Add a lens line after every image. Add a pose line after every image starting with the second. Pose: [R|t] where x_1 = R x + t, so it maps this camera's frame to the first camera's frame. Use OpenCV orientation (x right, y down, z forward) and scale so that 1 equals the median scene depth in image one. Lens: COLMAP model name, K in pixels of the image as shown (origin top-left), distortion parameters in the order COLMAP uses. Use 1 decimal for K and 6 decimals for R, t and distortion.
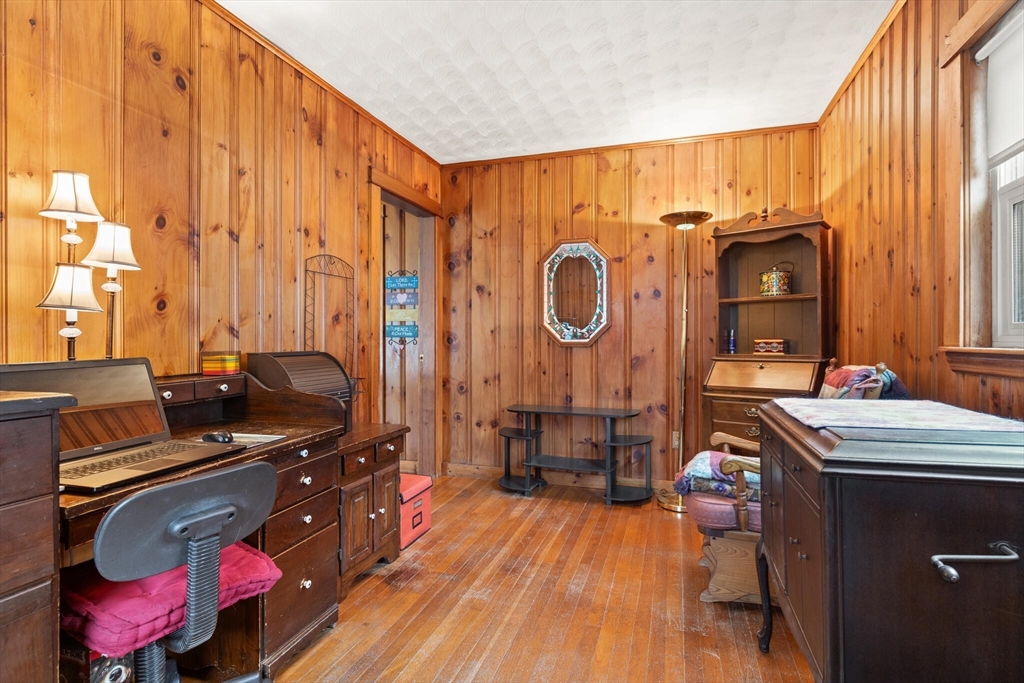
lens RADIAL K [[483.0, 0, 516.4], [0, 483.0, 338.5], [0, 0, 1]] dist [-0.004366, 0.002018]
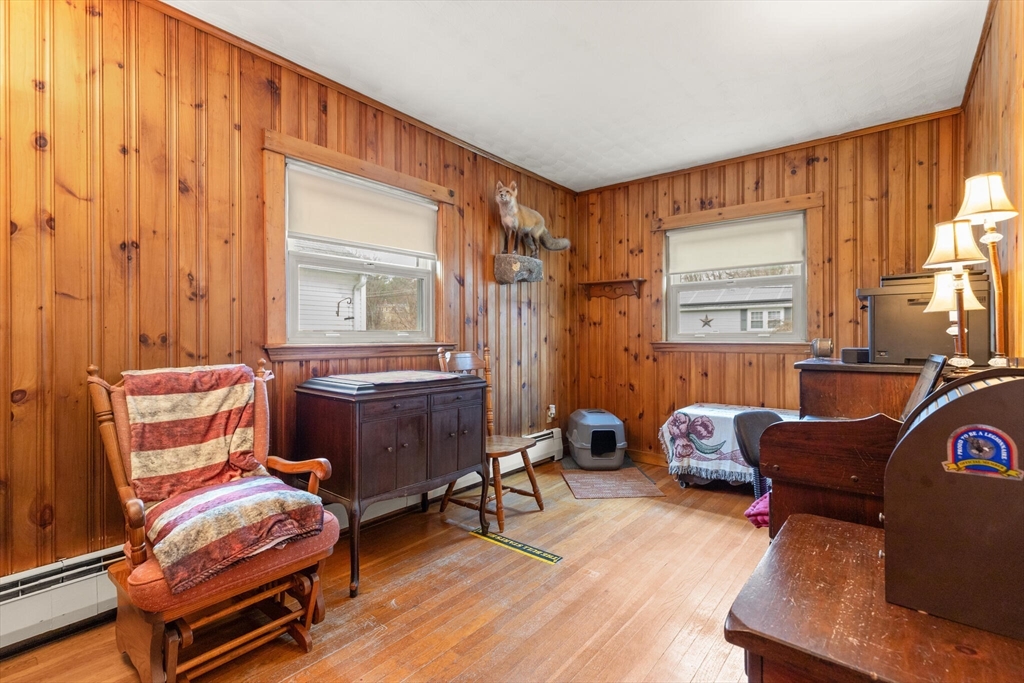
lens RADIAL K [[460.0, 0, 514.2], [0, 460.0, 339.3], [0, 0, 1]] dist [0.000628, -0.000413]
pose [[-0.928957, 0.003820, 0.370169, -0.330614], [0.004172, 0.999991, 0.000150, 0.002682], [-0.370165, 0.001684, -0.928964, 2.174765]]
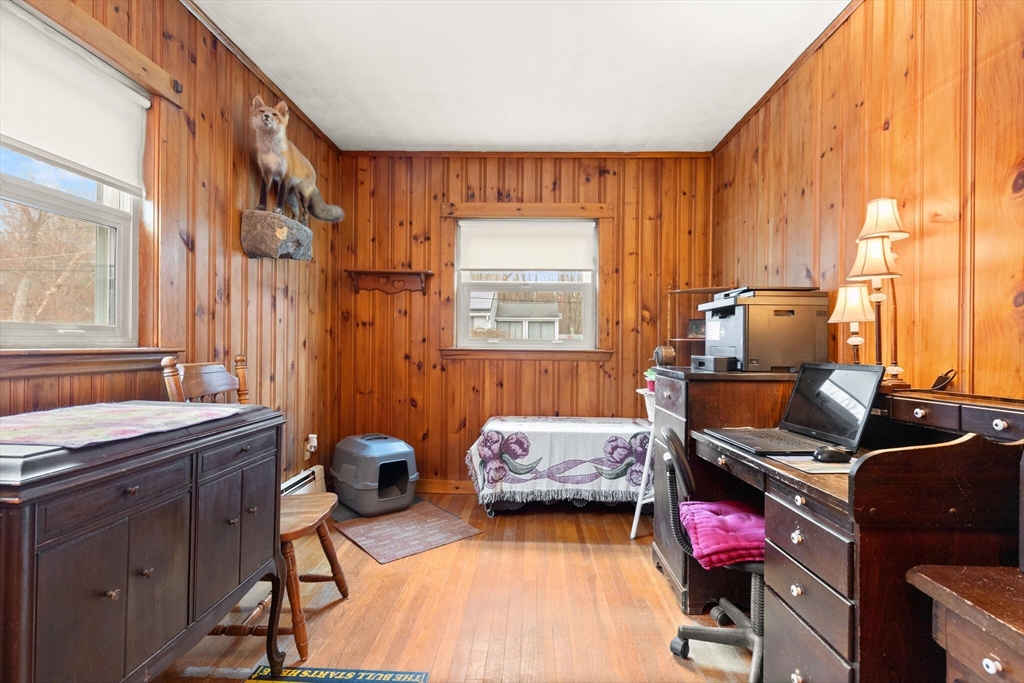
lens RADIAL K [[483.0, 0, 512.6], [0, 483.0, 345.4], [0, 0, 1]] dist [-0.004366, 0.002018]
pose [[-0.965246, -0.006917, -0.261250, 0.198504], [-0.007553, 0.999970, 0.001429, 0.003241], [0.261233, 0.003353, -0.965270, 1.766513]]
